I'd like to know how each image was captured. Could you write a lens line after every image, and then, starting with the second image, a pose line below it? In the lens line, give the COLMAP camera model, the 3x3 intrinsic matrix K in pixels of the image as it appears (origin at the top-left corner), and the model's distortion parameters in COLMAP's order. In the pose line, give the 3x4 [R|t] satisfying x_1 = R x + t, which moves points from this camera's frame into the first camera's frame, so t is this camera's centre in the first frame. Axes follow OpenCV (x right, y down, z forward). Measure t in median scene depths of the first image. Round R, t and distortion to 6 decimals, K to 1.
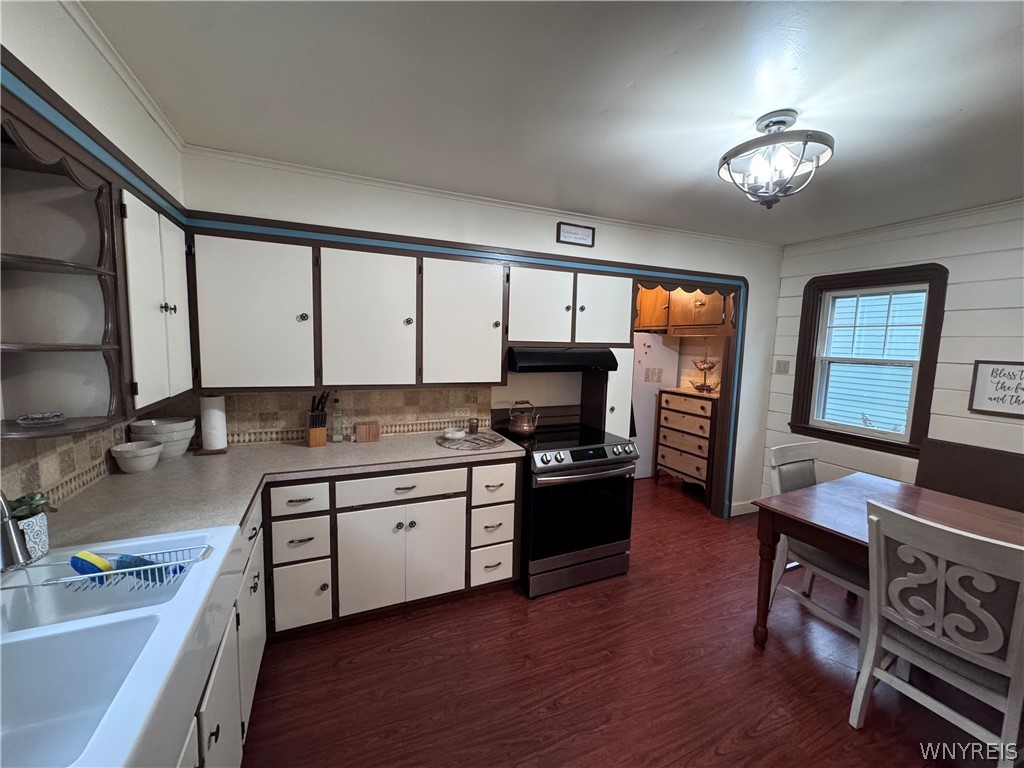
lens RADIAL K [[410.2, 0, 512.2], [0, 410.2, 383.8], [0, 0, 1]] dist [-0.003241, 0.000417]
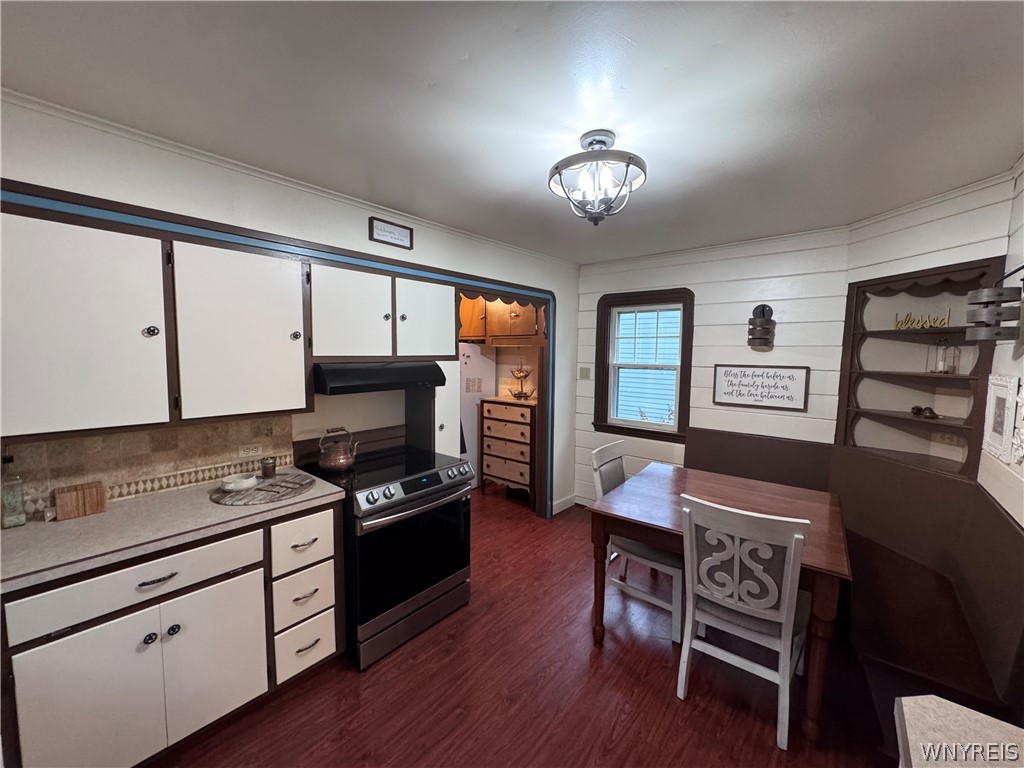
lens RADIAL K [[410.2, 0, 513.2], [0, 410.2, 384.5], [0, 0, 1]] dist [-0.003241, 0.000417]
pose [[0.896273, -0.049843, 0.440693, -0.015173], [0.057114, 0.998362, -0.003242, -0.024718], [-0.439810, 0.028076, 0.897652, 0.112529]]
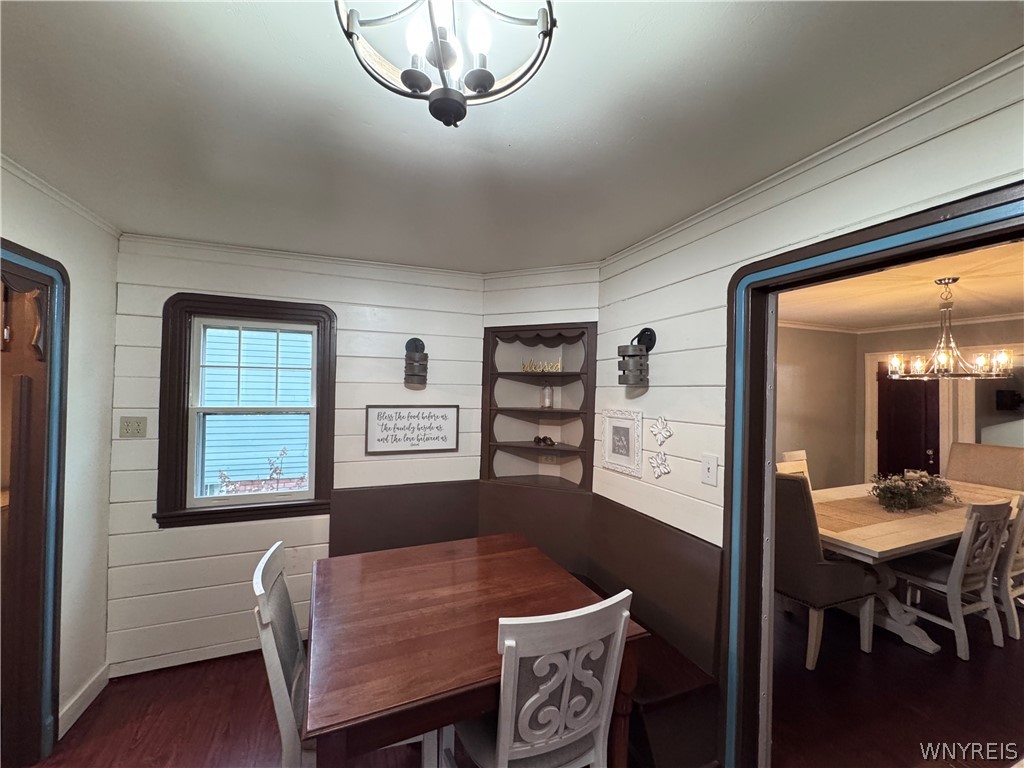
lens RADIAL K [[410.2, 0, 513.0], [0, 410.2, 384.4], [0, 0, 1]] dist [-0.003241, 0.000417]
pose [[0.042909, -0.007696, 0.999049, 0.099096], [0.090027, 0.995932, 0.003805, -0.077954], [-0.995015, 0.089778, 0.043427, 0.557888]]
